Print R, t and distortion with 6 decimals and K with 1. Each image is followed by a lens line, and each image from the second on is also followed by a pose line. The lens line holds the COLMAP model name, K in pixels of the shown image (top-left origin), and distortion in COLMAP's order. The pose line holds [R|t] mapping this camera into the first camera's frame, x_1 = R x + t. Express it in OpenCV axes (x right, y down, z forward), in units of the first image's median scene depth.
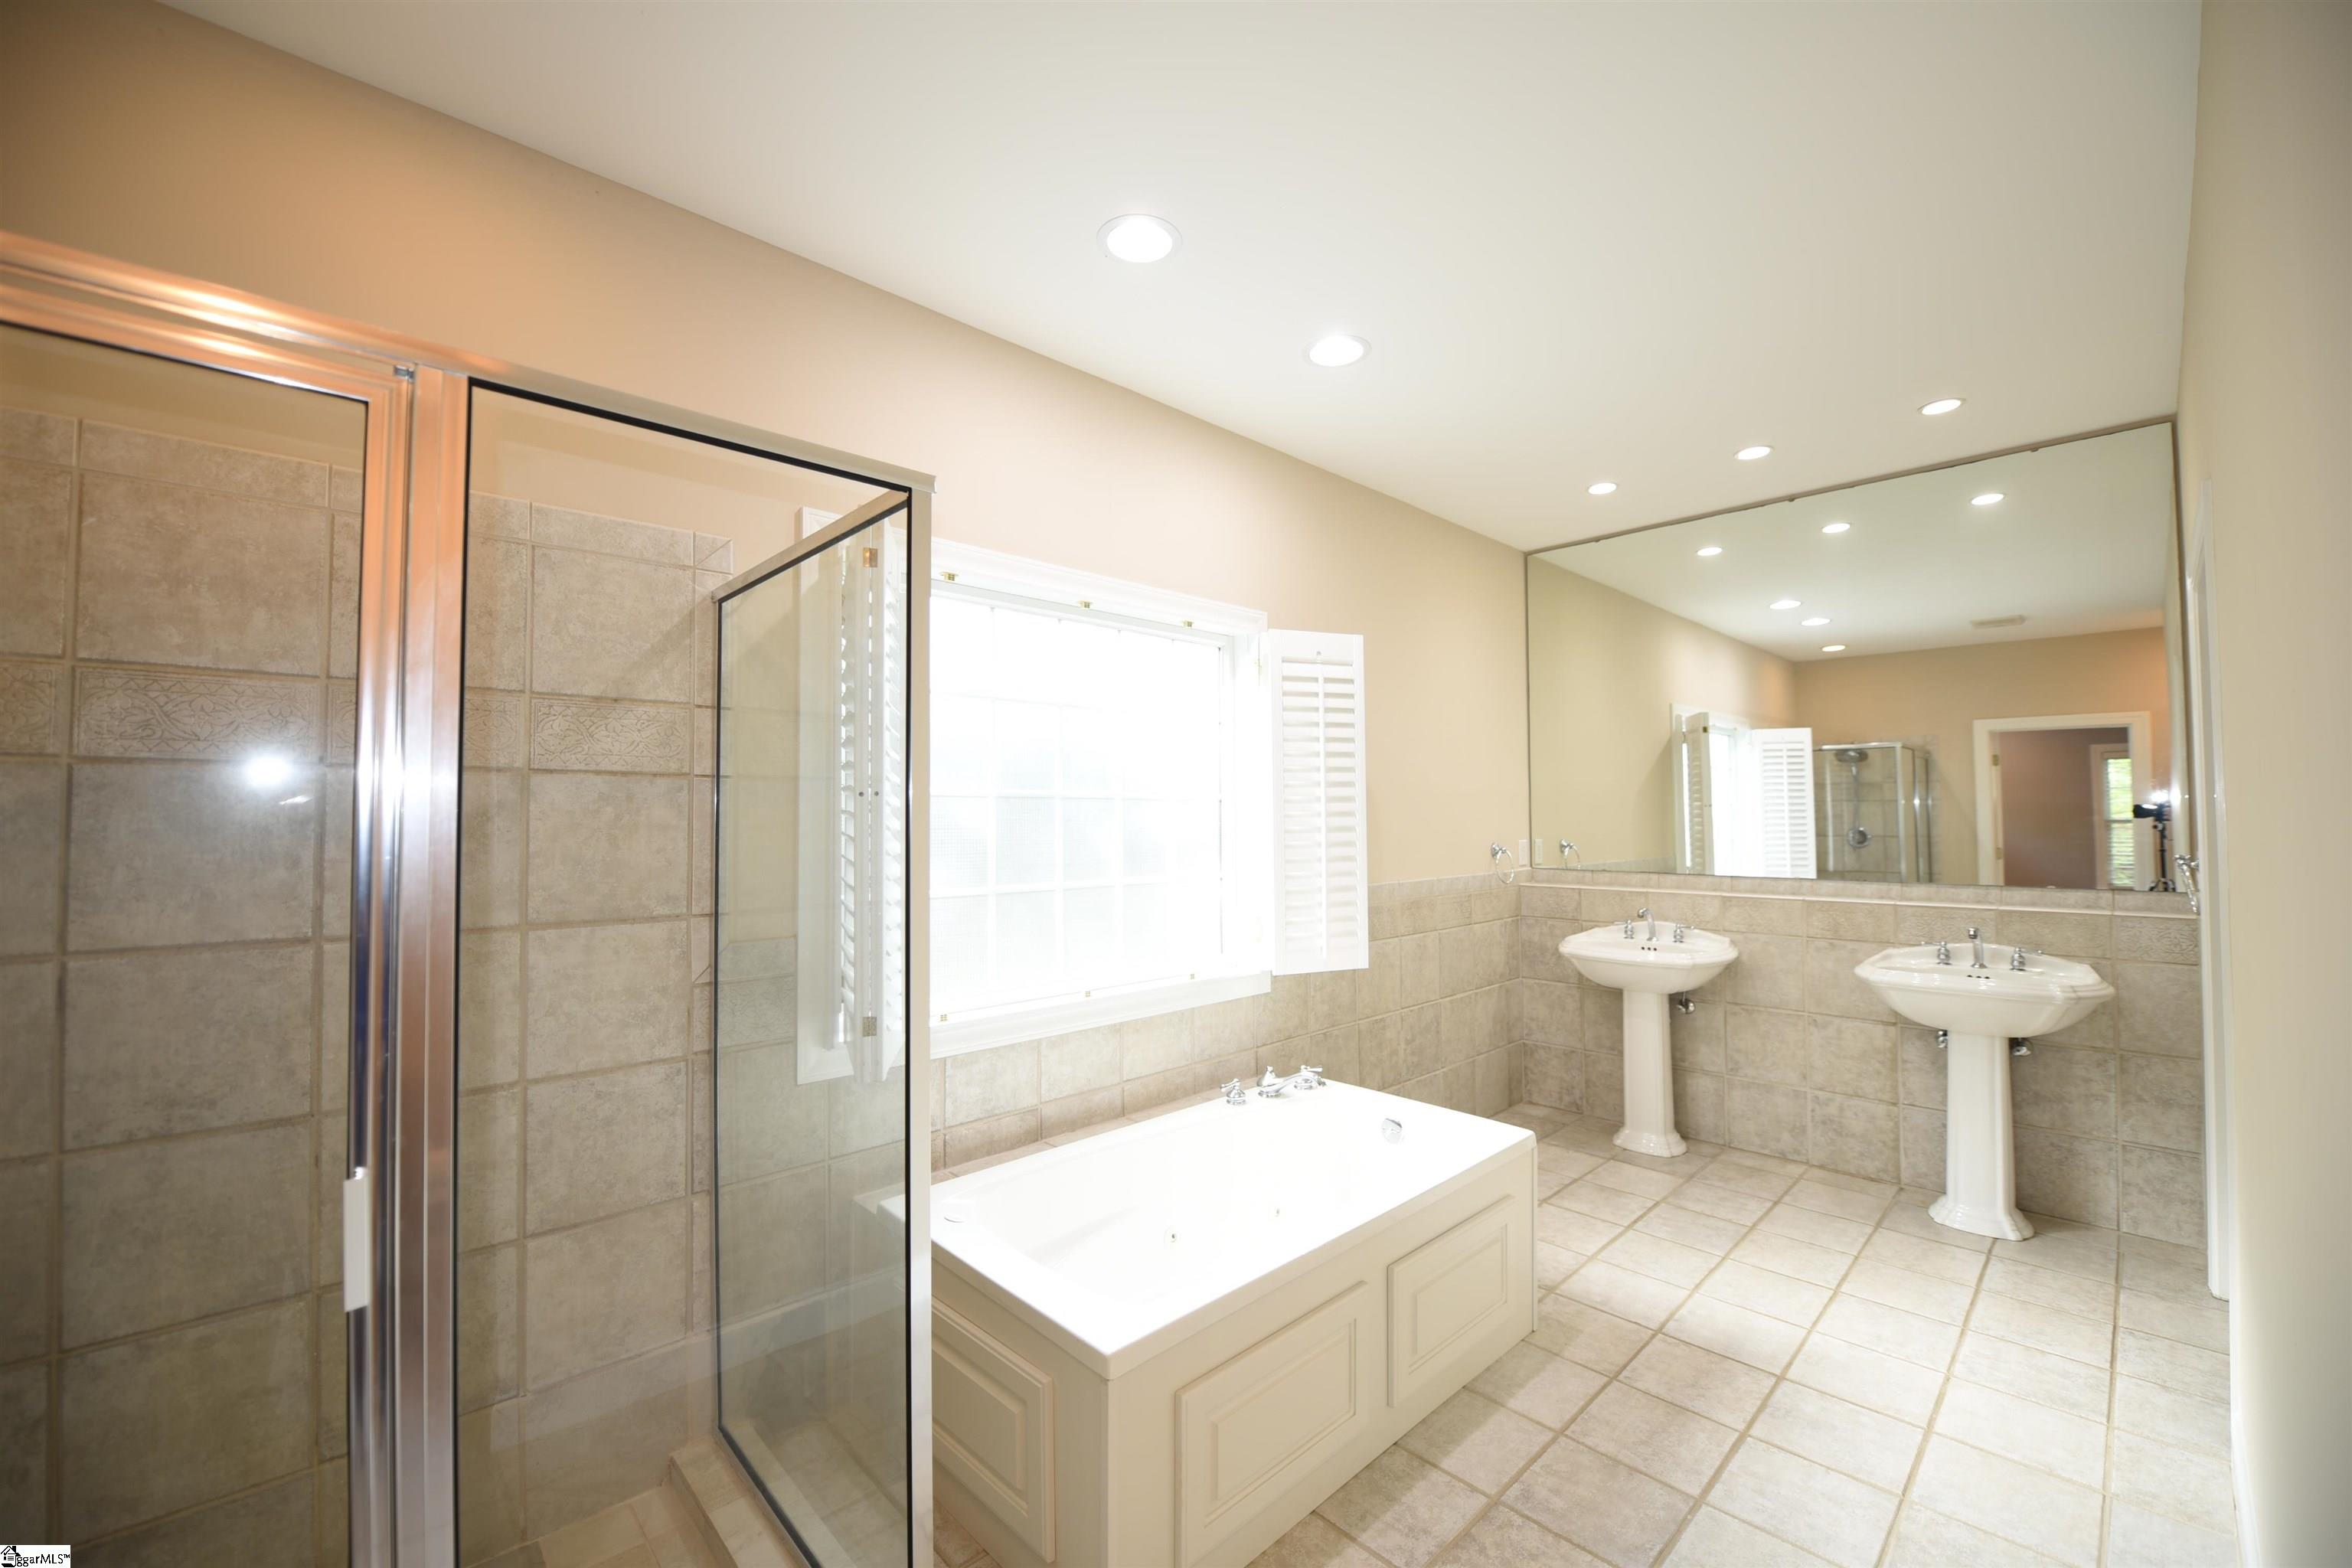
lens RADIAL K [[931.8, 0, 1176.0], [0, 931.8, 784.0], [0, 0, 1]] dist [-0.016047, -0.003275]
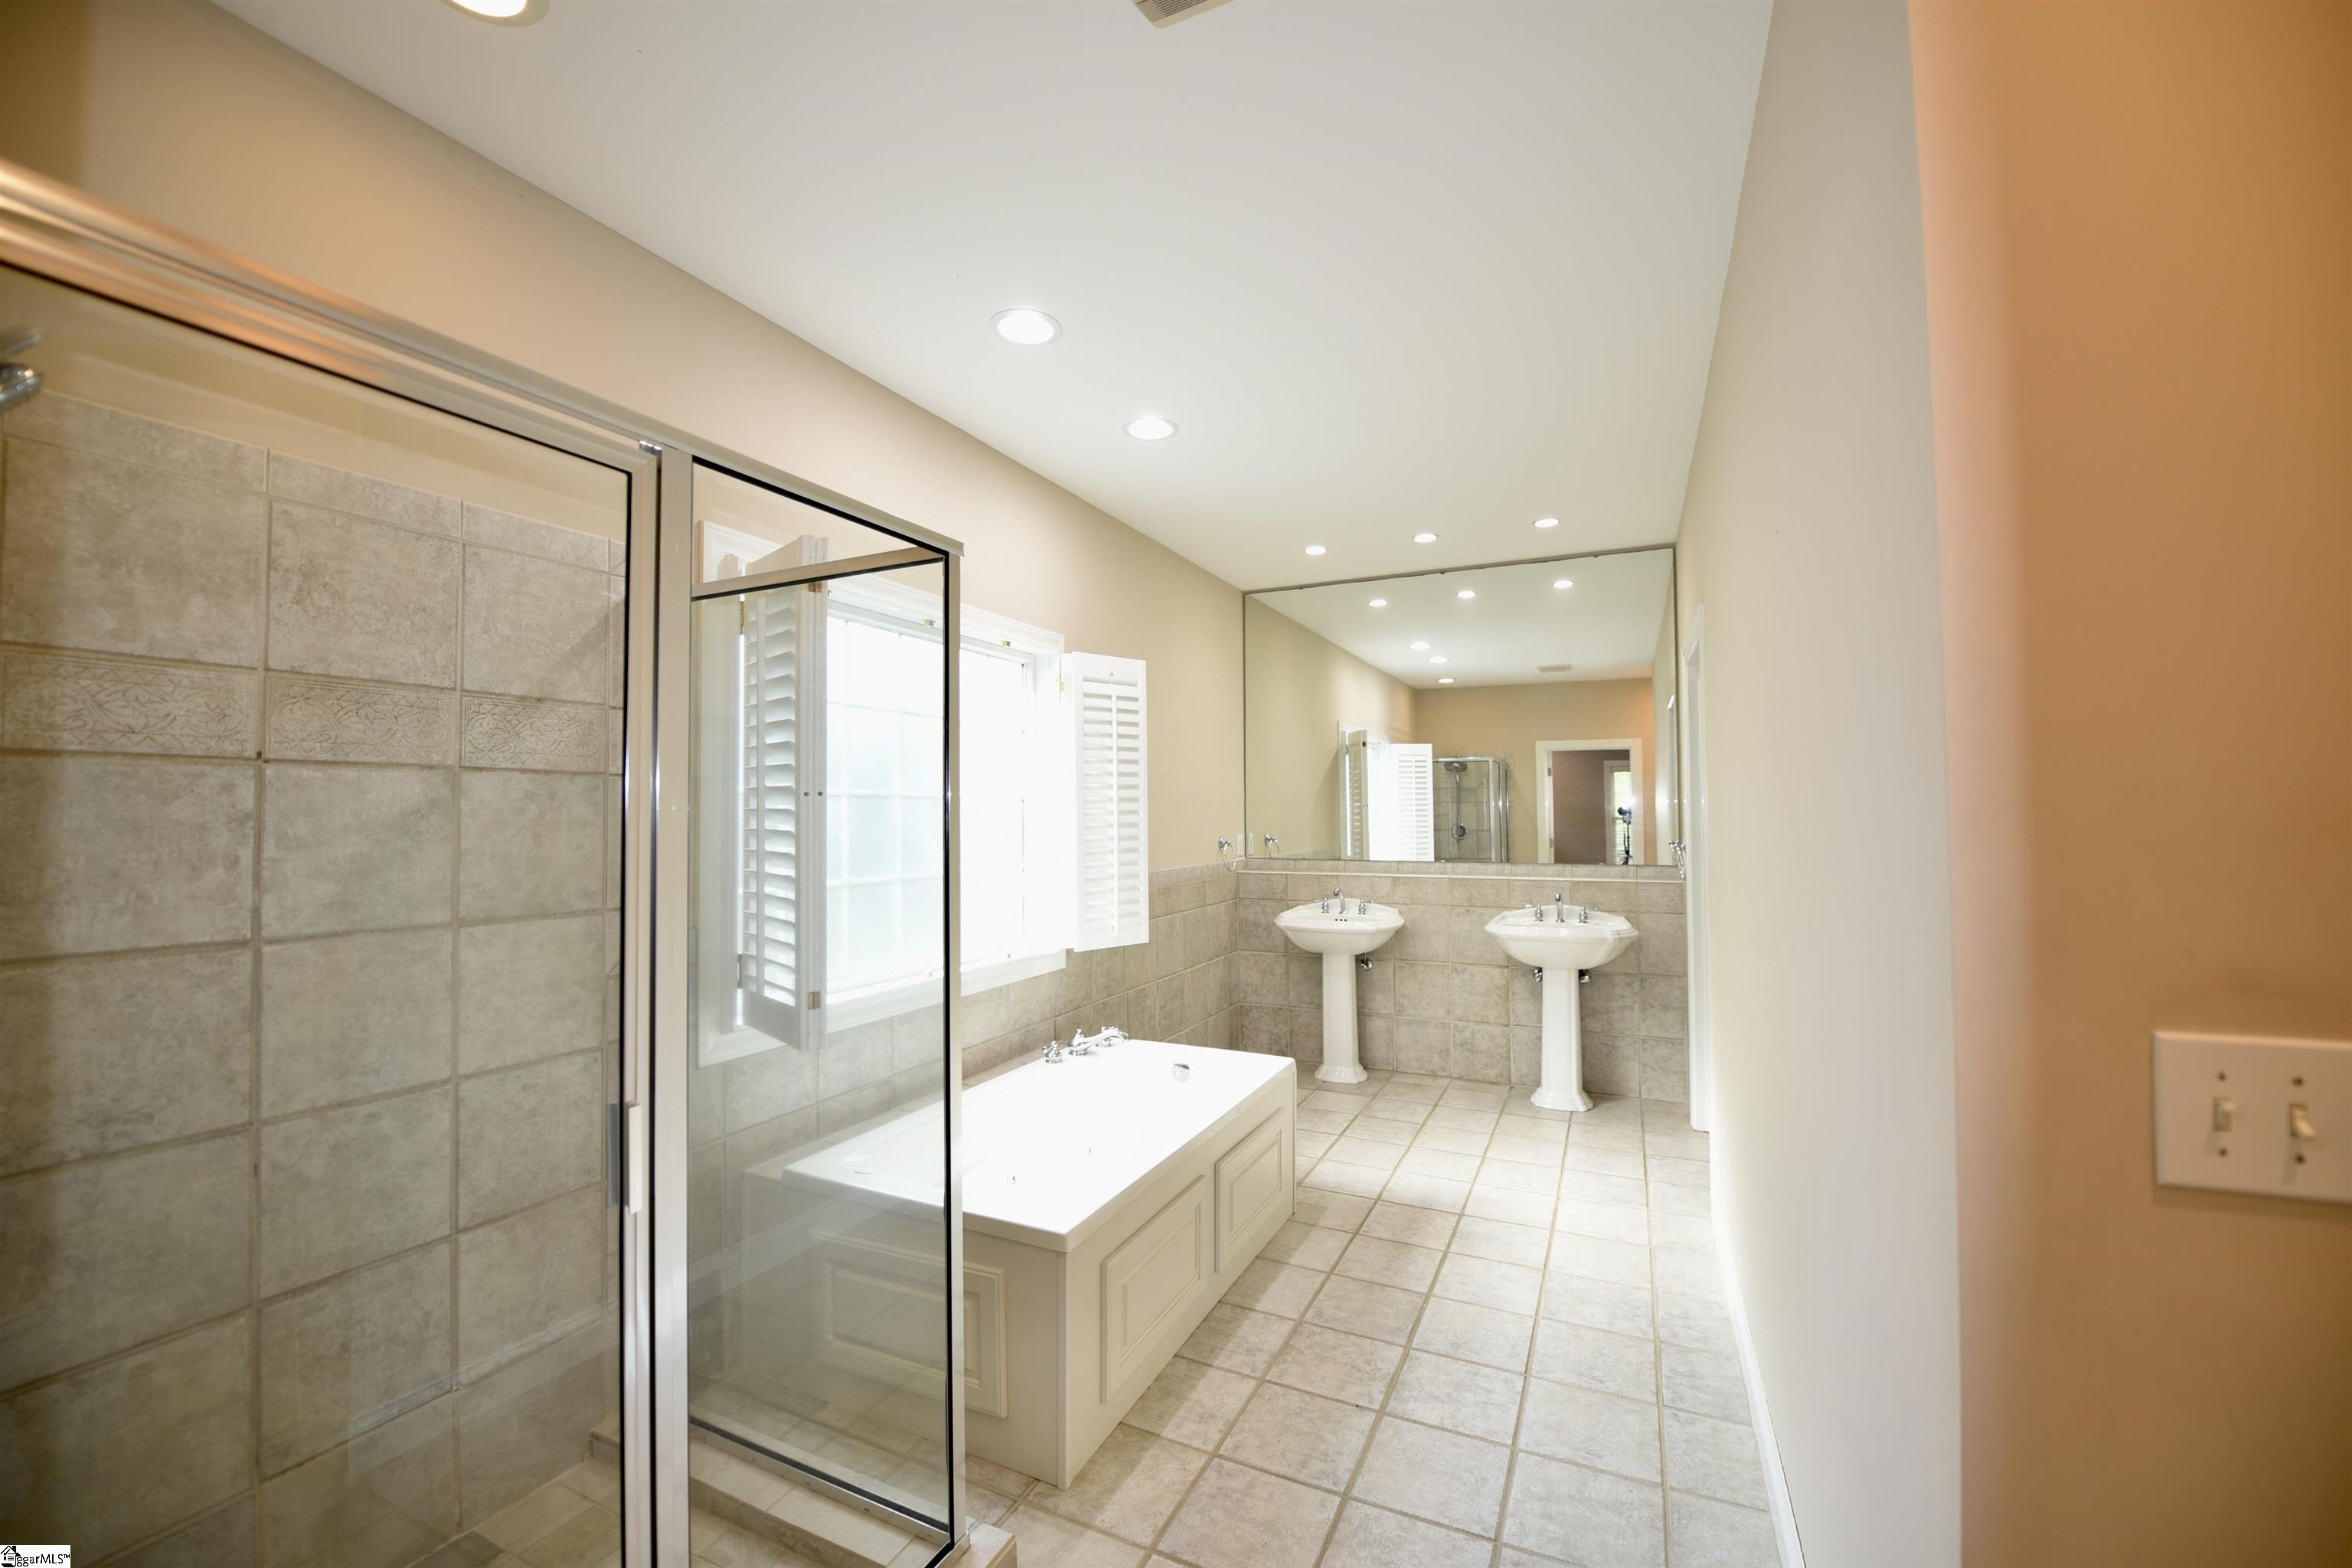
lens RADIAL K [[931.8, 0, 1176.0], [0, 931.8, 784.0], [0, 0, 1]] dist [-0.016047, -0.003275]
pose [[0.934326, 0.010985, 0.356250, -0.299715], [-0.011351, 0.999935, -0.001063, -0.004742], [-0.356239, -0.003051, 0.934390, -0.192393]]
